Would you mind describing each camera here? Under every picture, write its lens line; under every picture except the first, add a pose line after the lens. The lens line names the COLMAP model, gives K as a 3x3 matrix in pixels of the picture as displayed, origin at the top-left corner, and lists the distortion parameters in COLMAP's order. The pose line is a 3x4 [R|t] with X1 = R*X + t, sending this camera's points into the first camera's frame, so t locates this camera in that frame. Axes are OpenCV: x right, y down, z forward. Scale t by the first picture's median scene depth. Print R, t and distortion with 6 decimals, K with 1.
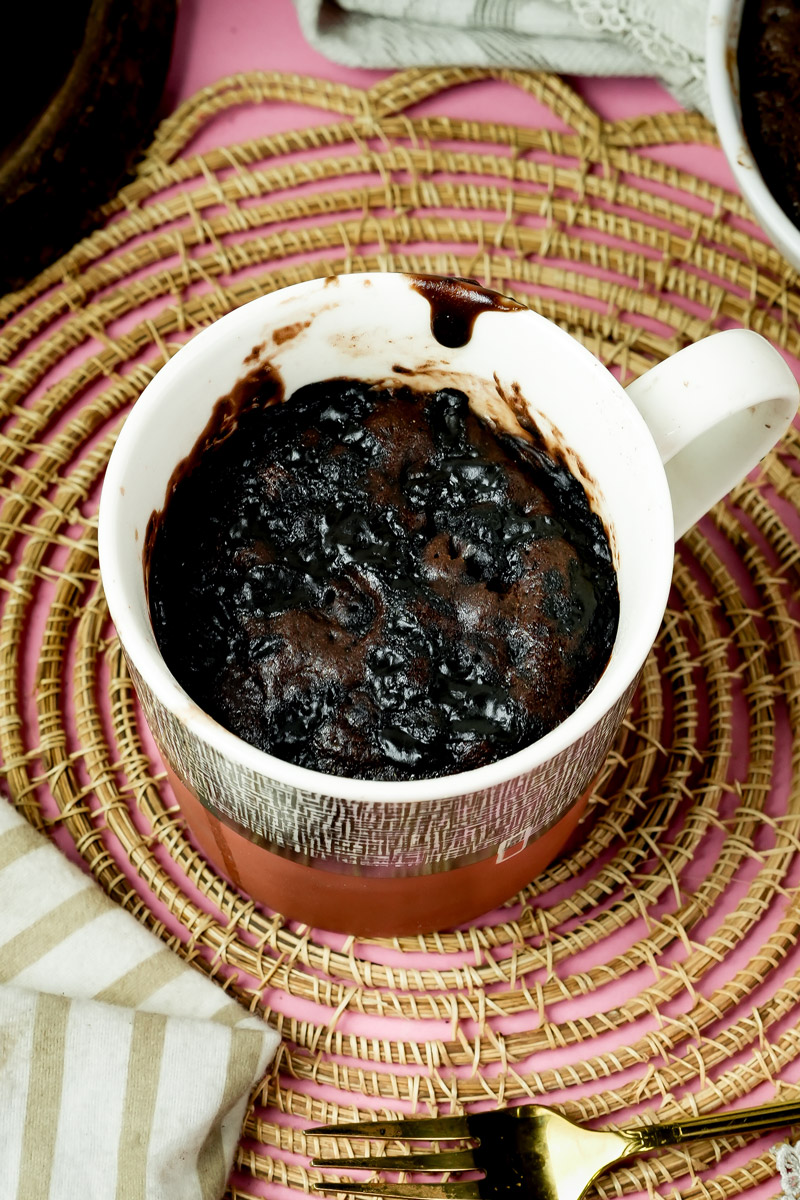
lens RADIAL K [[3395.2, 0, 394.5], [0, 3395.2, 601.9], [0, 0, 1]] dist [0.531286, 0.000000]
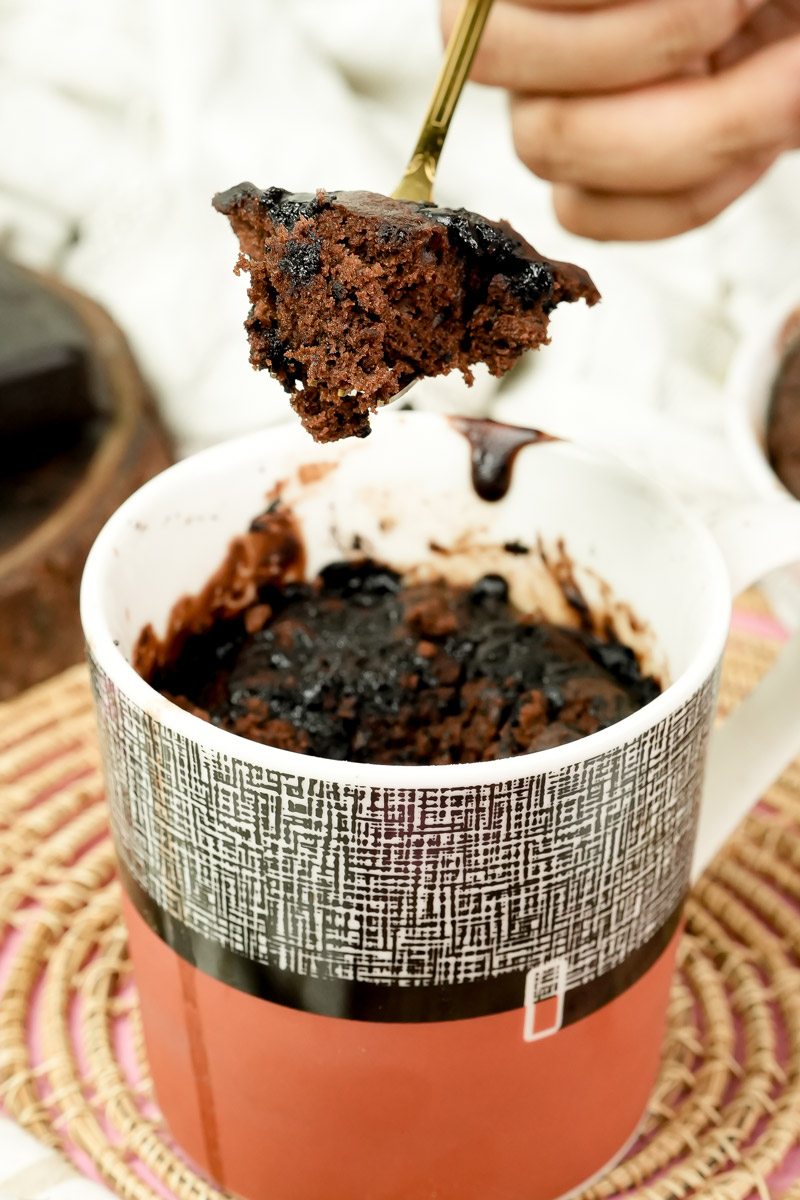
lens RADIAL K [[3395.2, 0, 421.6], [0, 3395.2, 448.2], [0, 0, 1]] dist [0.531286, 0.000000]
pose [[0.998452, 0.016999, -0.052961, 0.048452], [-0.044083, 0.822476, -0.567089, 0.453140], [0.033919, 0.568546, 0.821952, 0.240796]]
